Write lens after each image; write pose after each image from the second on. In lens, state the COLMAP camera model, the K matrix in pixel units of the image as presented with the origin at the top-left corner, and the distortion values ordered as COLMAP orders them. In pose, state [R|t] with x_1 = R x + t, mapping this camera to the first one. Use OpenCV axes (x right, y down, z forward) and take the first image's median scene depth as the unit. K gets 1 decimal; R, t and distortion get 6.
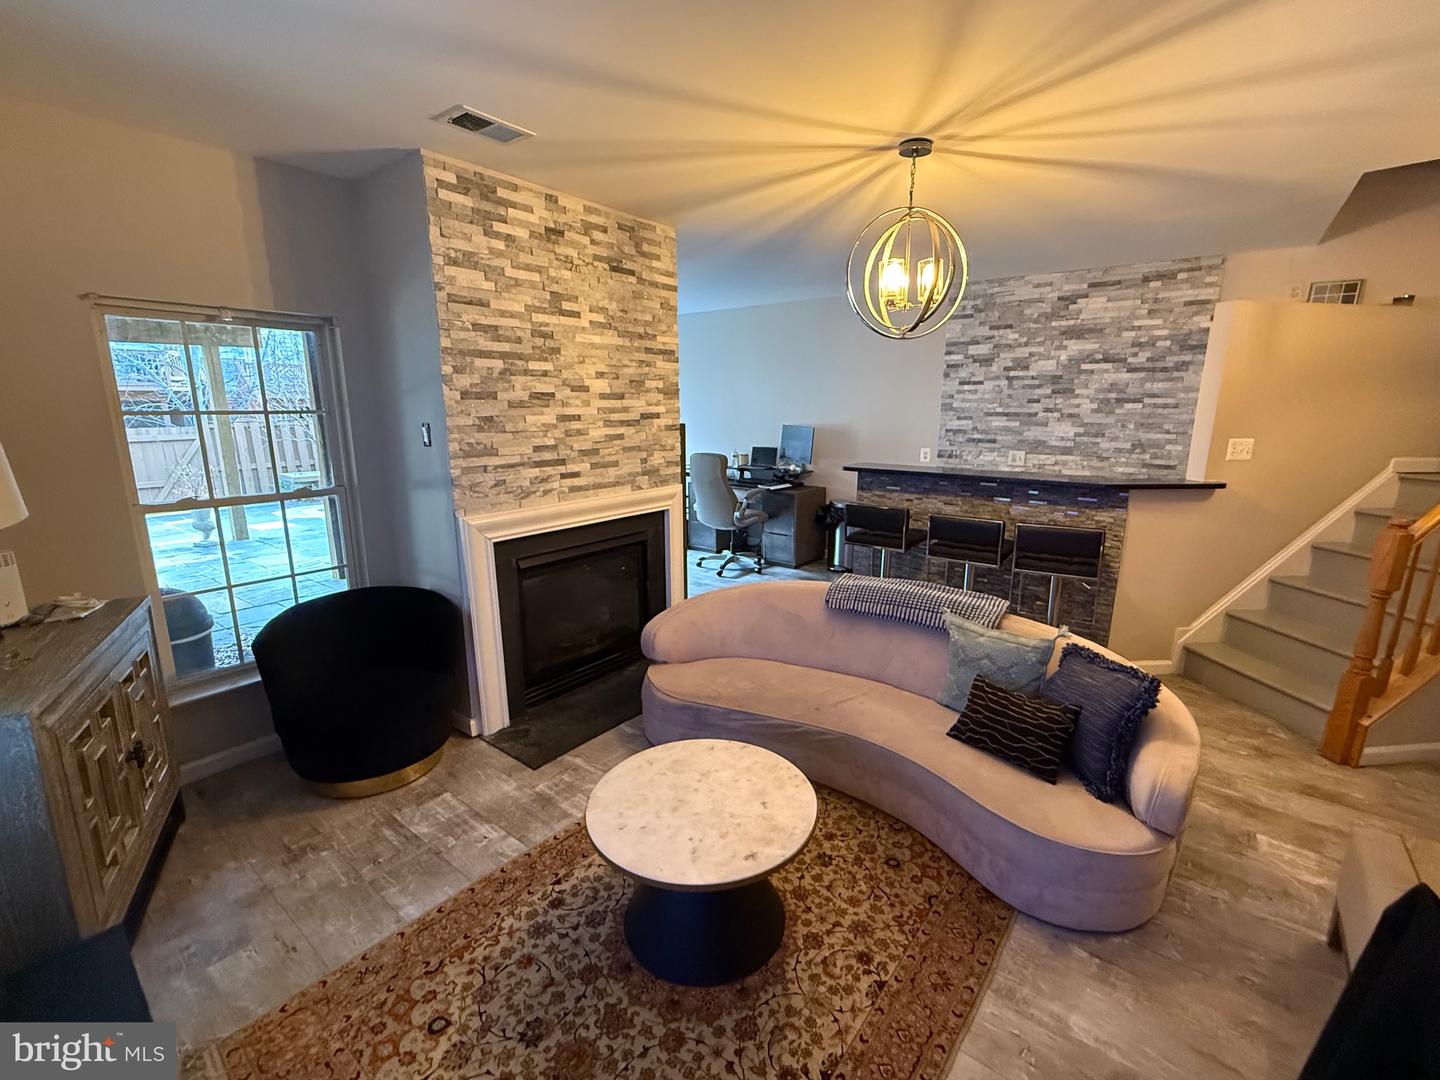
lens RADIAL K [[626.1, 0, 715.3], [0, 626.1, 542.2], [0, 0, 1]] dist [0.000944, 0.000187]
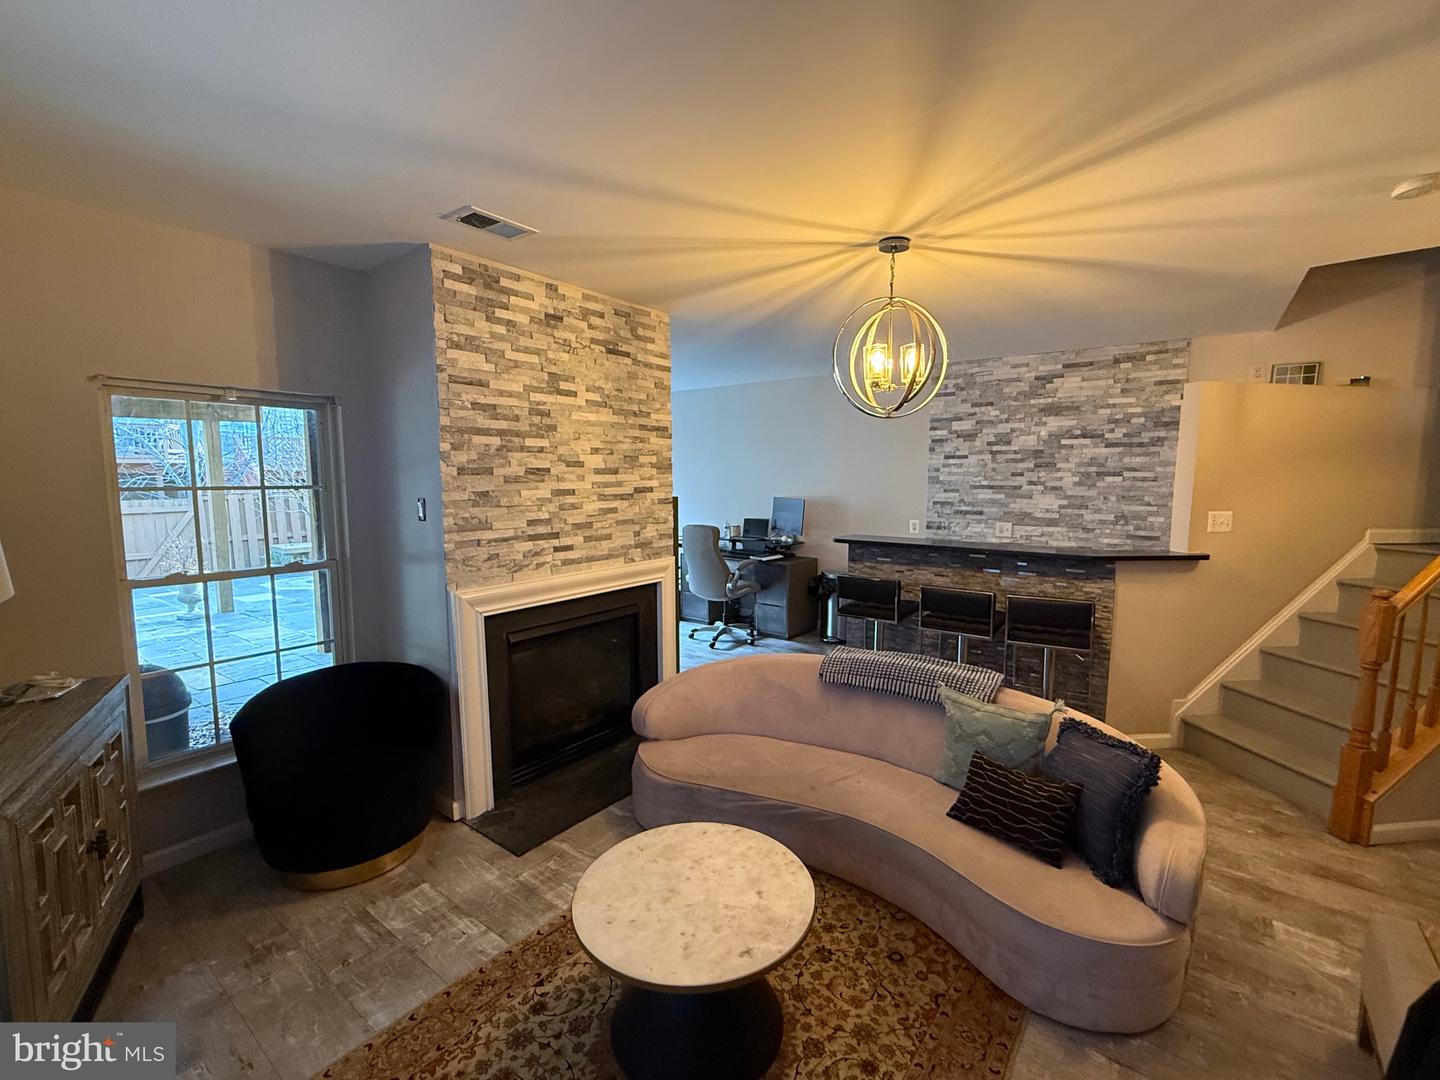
lens RADIAL K [[626.1, 0, 716.5], [0, 626.1, 543.0], [0, 0, 1]] dist [0.000944, 0.000187]
pose [[0.999895, -0.001405, 0.014440, -0.000429], [0.002964, 0.994089, -0.108526, -0.006533], [-0.014202, 0.108557, 0.993989, -0.004231]]
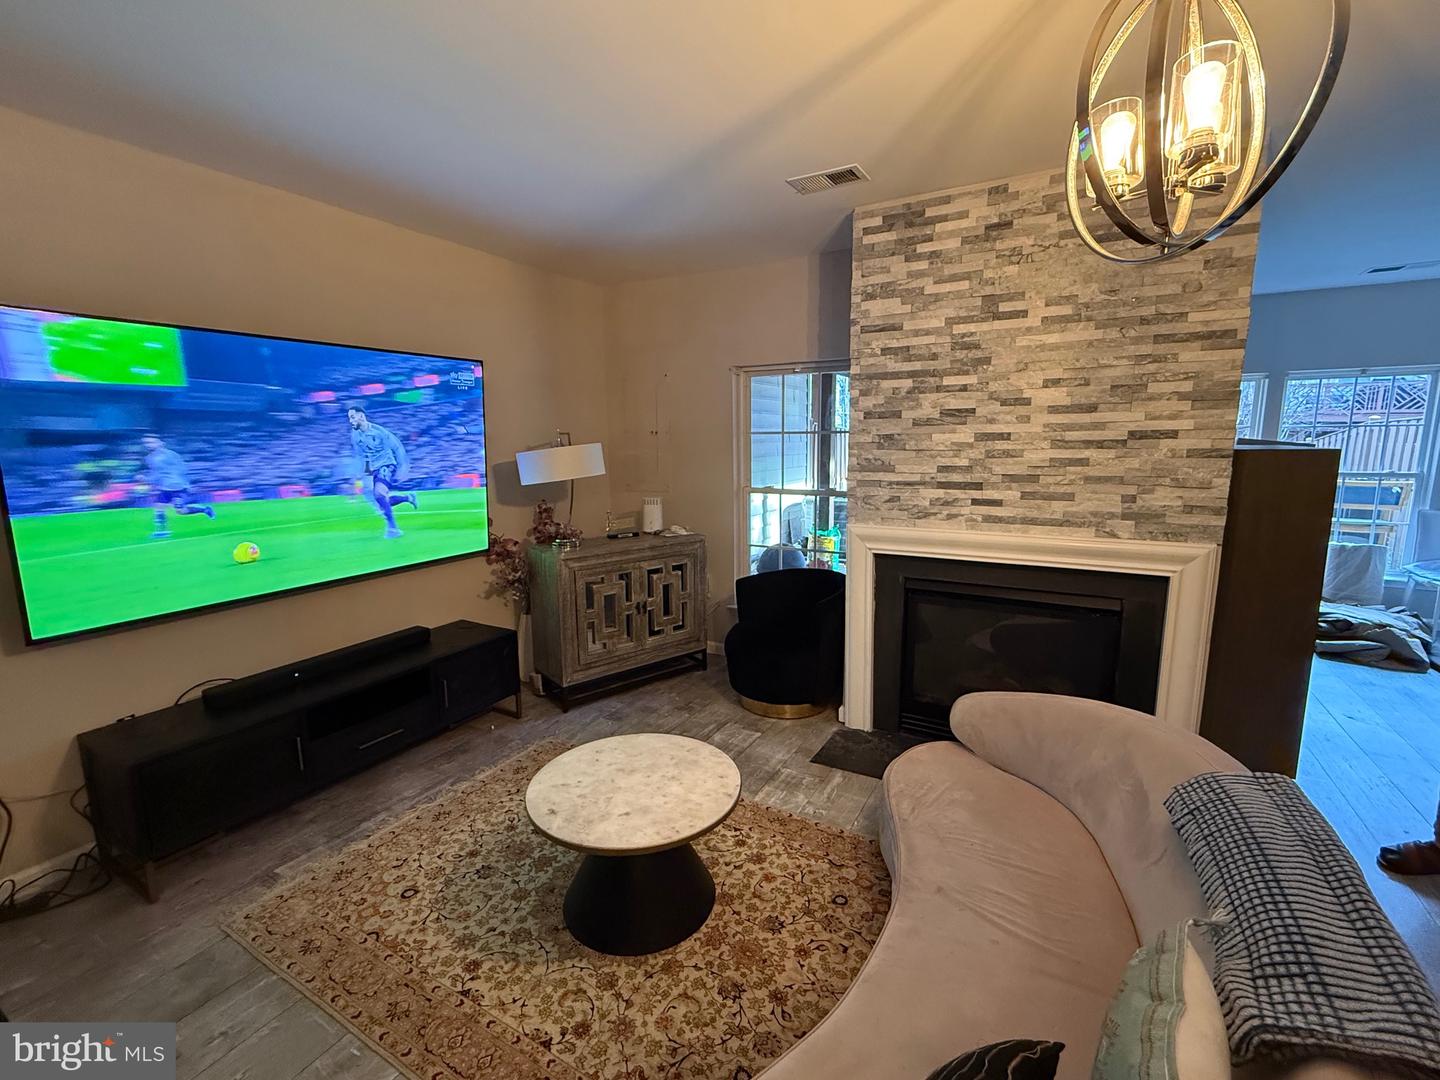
lens RADIAL K [[626.1, 0, 725.5], [0, 626.1, 542.2], [0, 0, 1]] dist [0.000944, 0.000187]
pose [[0.158058, 0.162914, -0.973898, 0.631055], [-0.201787, 0.970811, 0.129649, -0.103728], [0.966592, 0.176027, 0.186319, 0.557962]]
